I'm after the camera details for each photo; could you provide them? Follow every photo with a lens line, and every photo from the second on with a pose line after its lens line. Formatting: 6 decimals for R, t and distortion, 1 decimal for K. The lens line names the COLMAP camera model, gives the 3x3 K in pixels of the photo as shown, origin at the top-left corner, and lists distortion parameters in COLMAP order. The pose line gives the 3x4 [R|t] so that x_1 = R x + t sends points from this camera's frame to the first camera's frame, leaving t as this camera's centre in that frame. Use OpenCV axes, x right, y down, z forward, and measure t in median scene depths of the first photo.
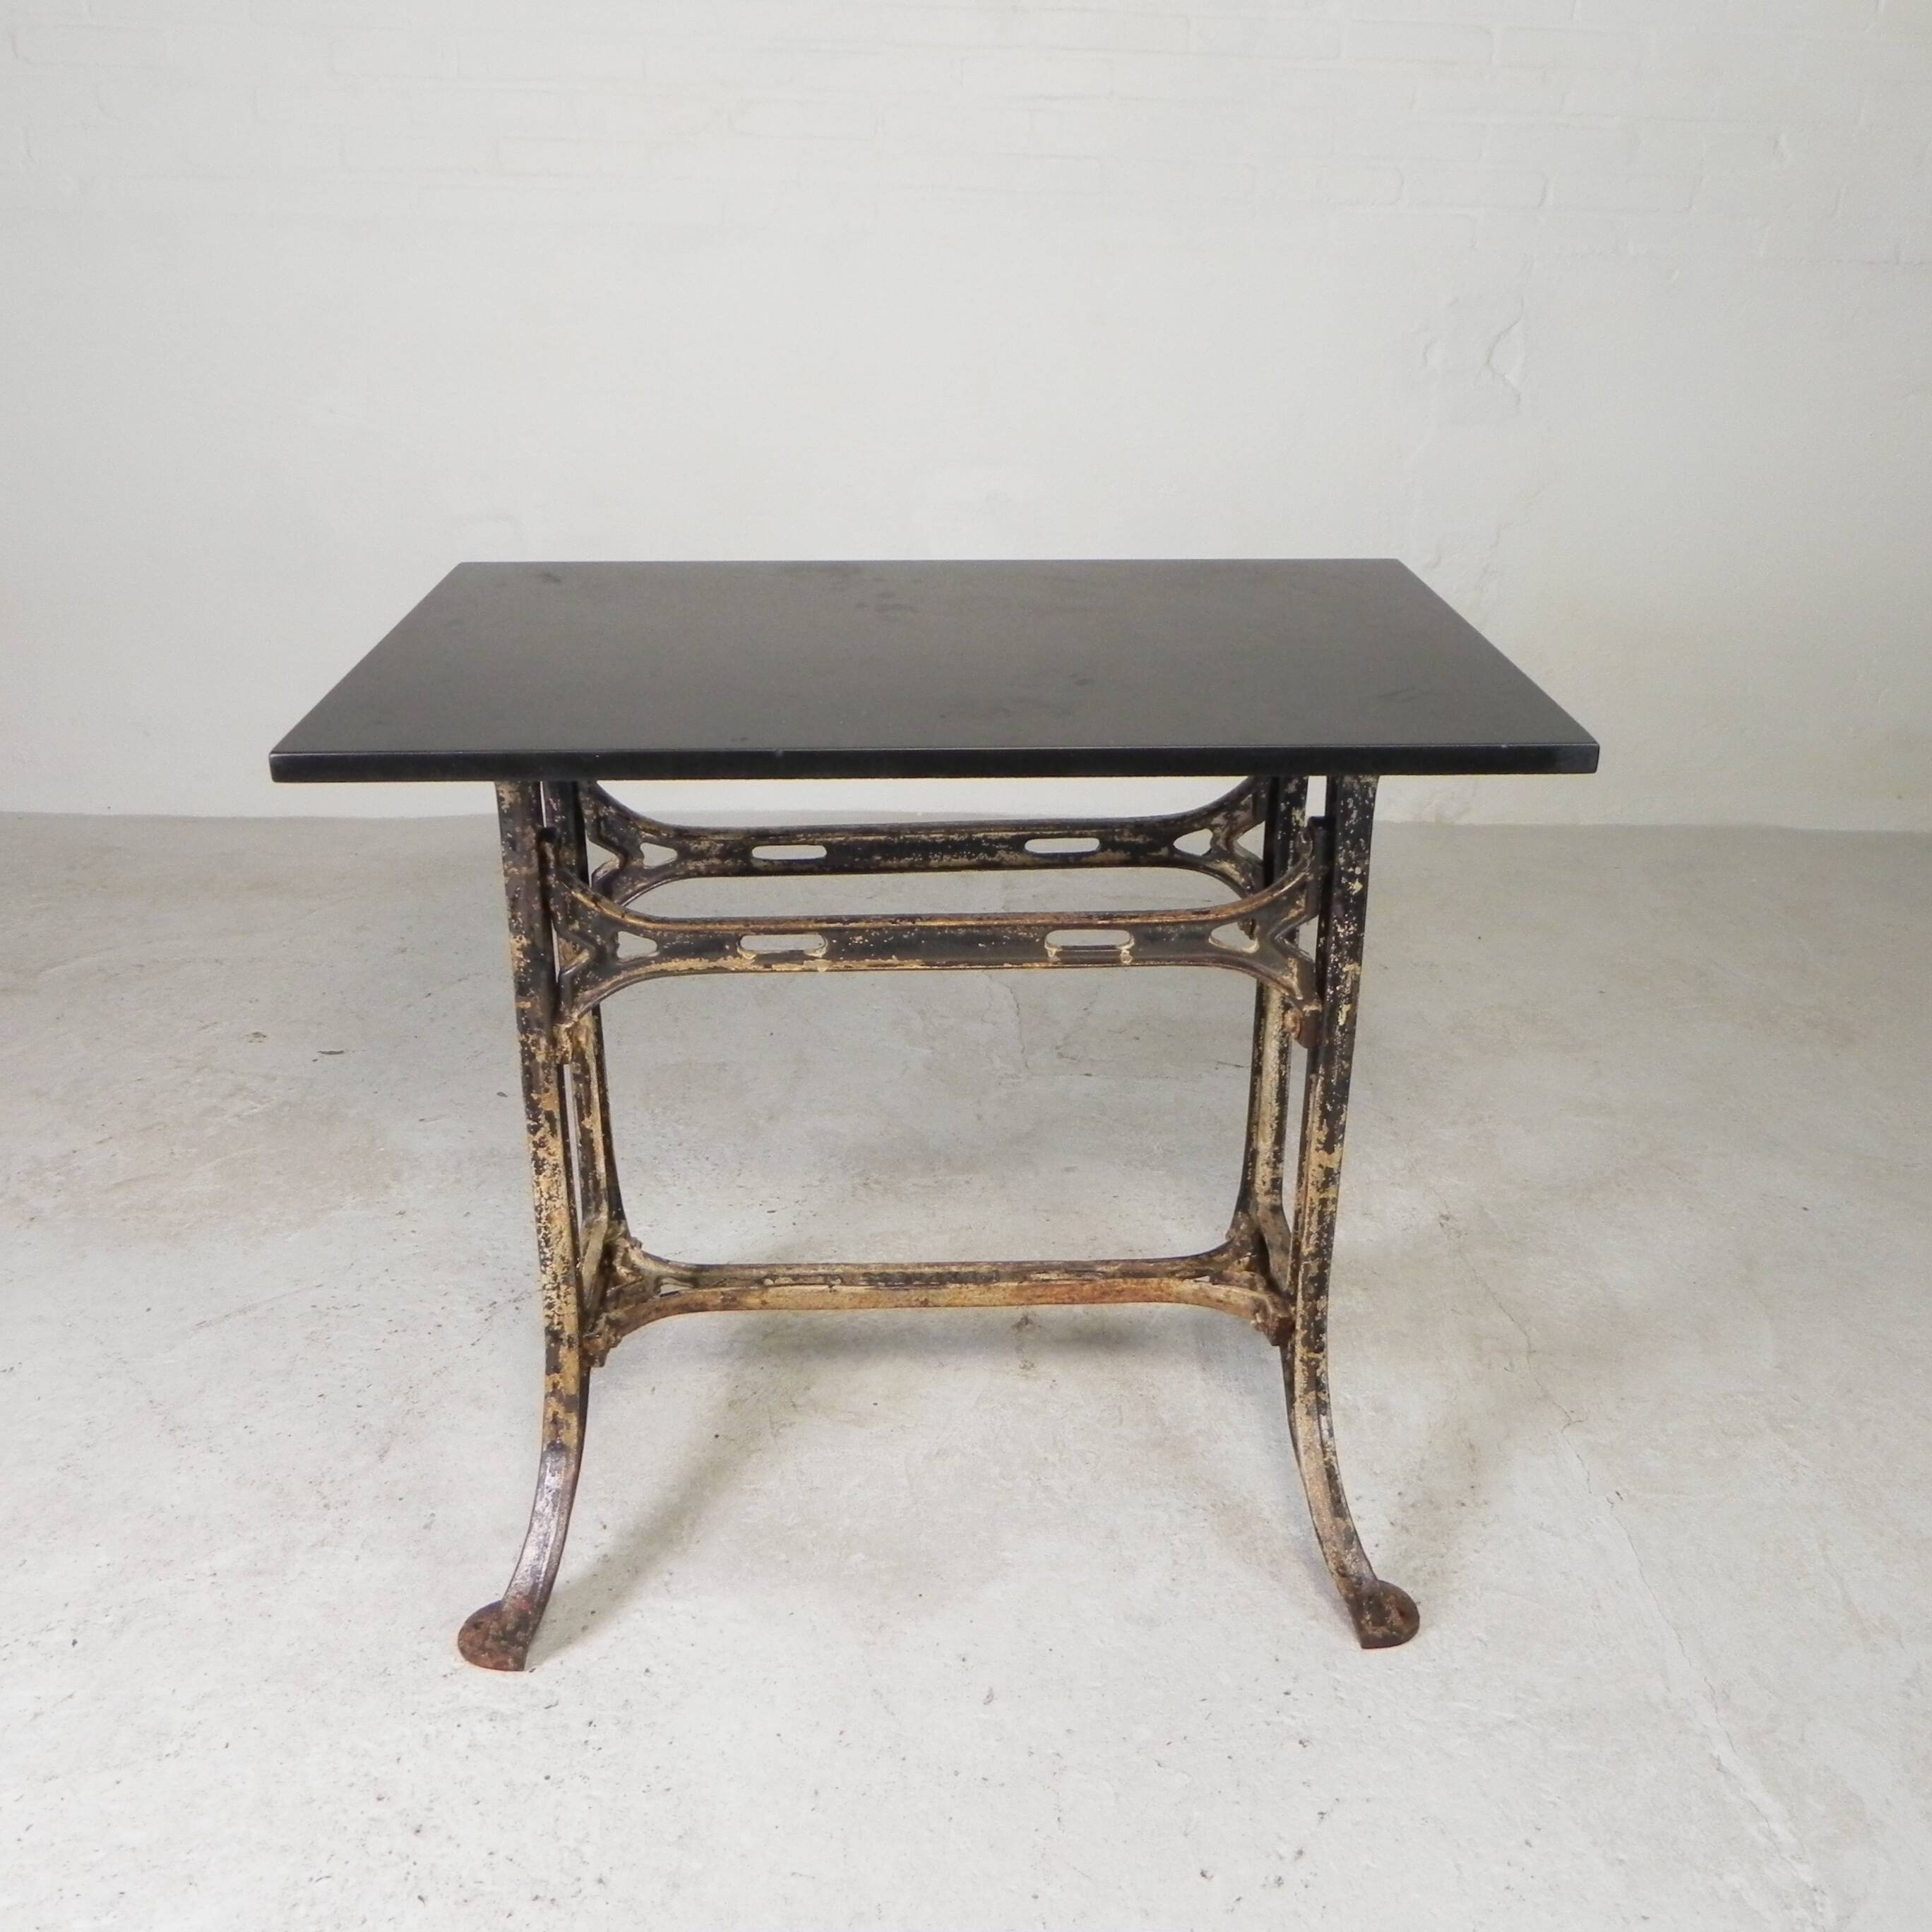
lens RADIAL K [[1935.0, 0, 969.6], [0, 1935.0, 955.1], [0, 0, 1]] dist [0.001874, -0.030770]
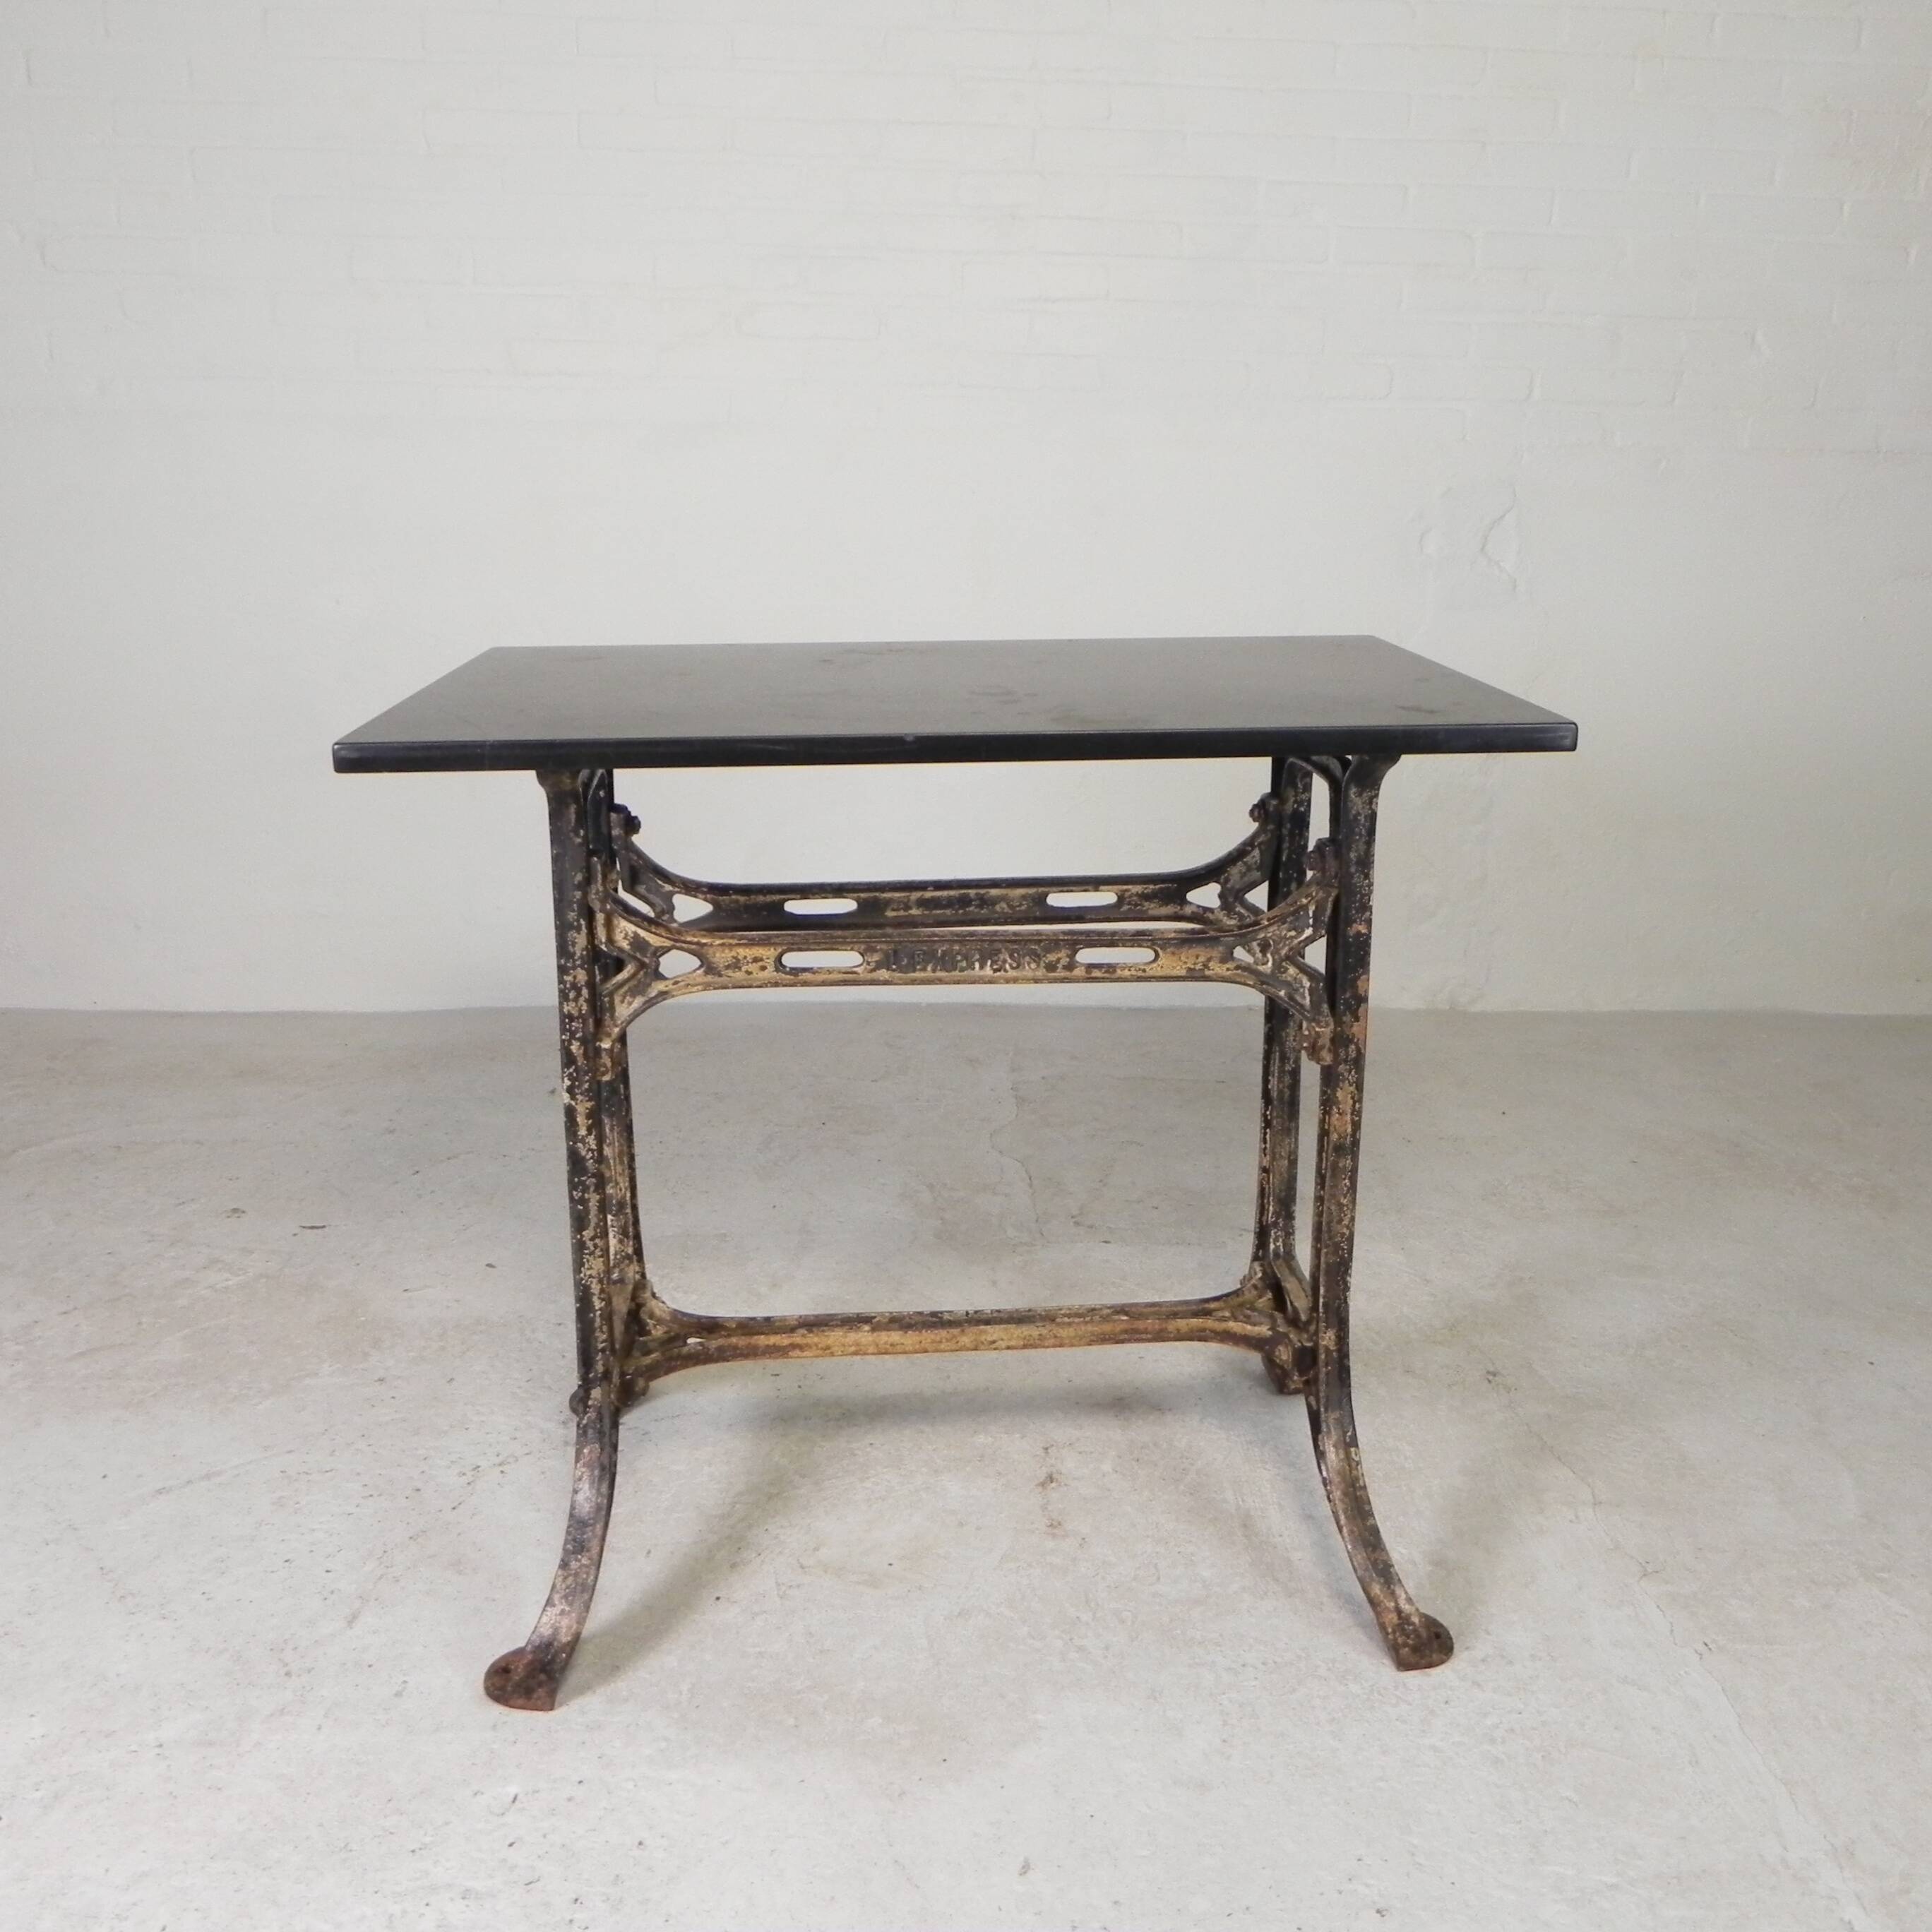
lens RADIAL K [[1936.0, 0, 971.1], [0, 1936.0, 947.9], [0, 0, 1]] dist [-0.008686, -0.008580]
pose [[0.999948, -0.008404, 0.005819, -0.014140], [0.009164, 0.989249, -0.145952, 0.082343], [-0.004530, 0.145998, 0.989274, 0.051598]]
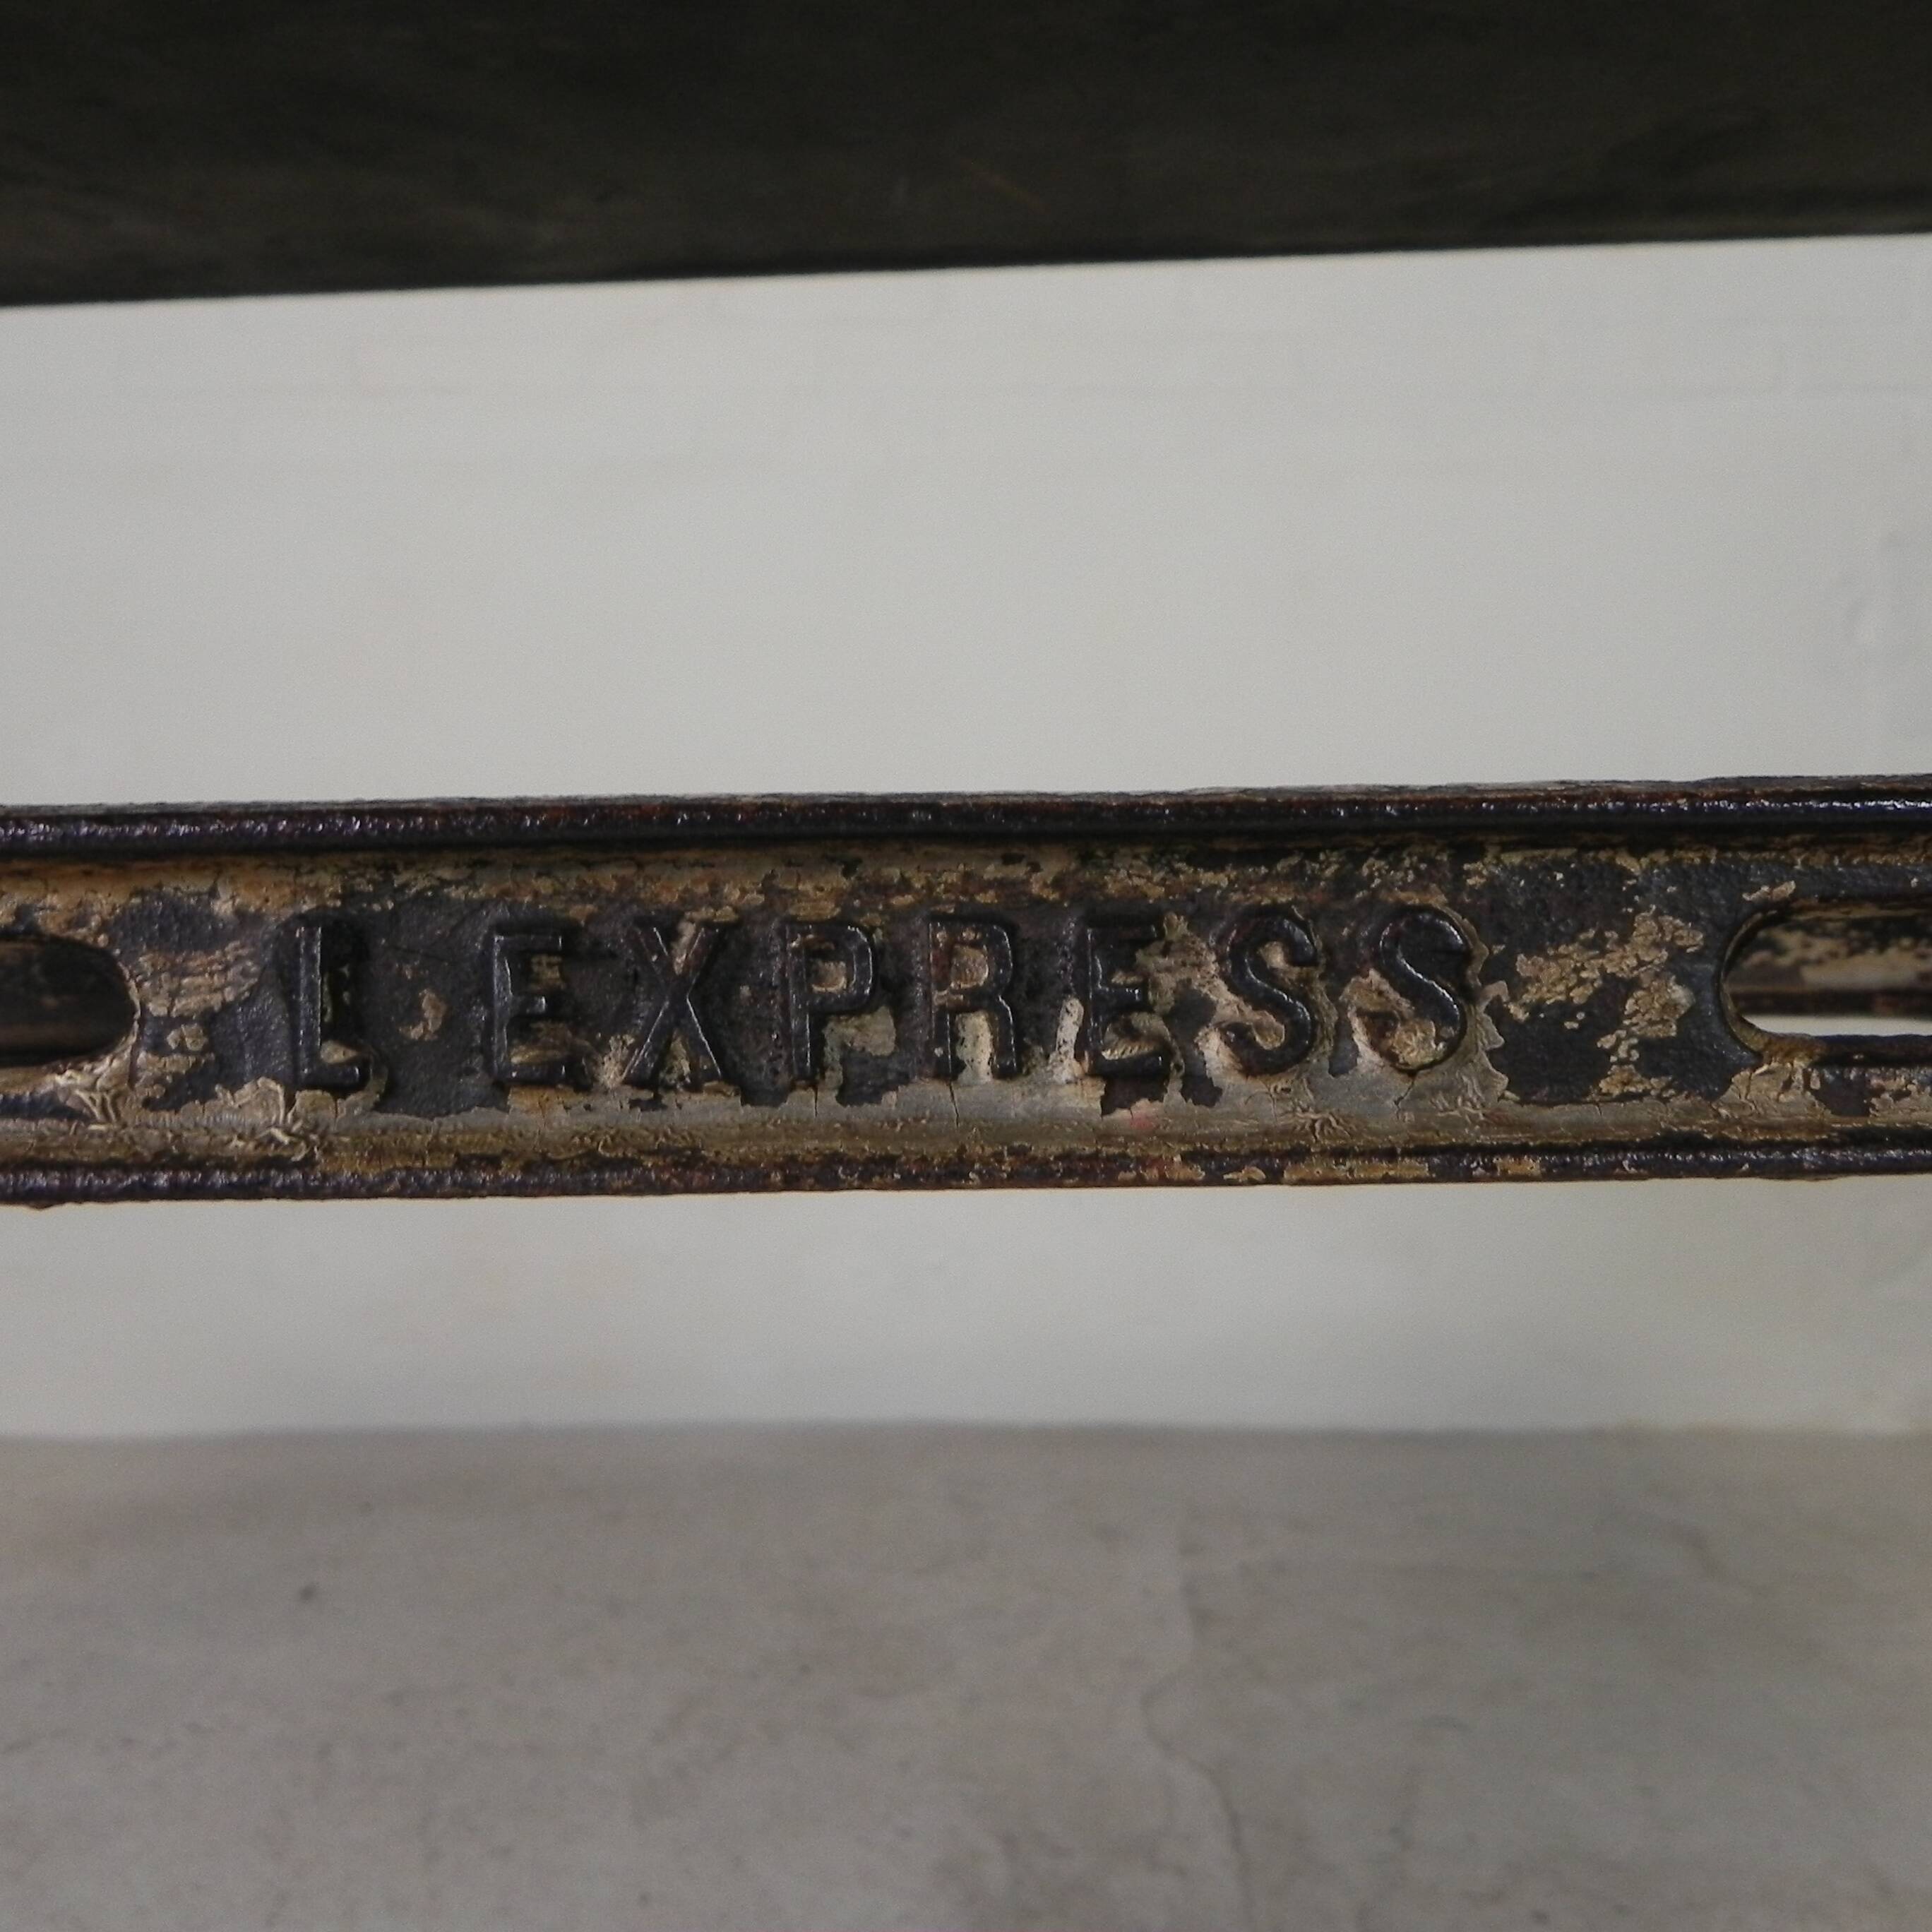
lens RADIAL K [[1938.3, 0, 970.4], [0, 1938.3, 952.8], [0, 0, 1]] dist [-0.008578, -0.008001]
pose [[0.997365, -0.025120, -0.068057, 0.001196], [-0.000591, 0.935293, -0.353874, -0.003510], [0.072542, 0.352982, 0.932814, 0.821574]]
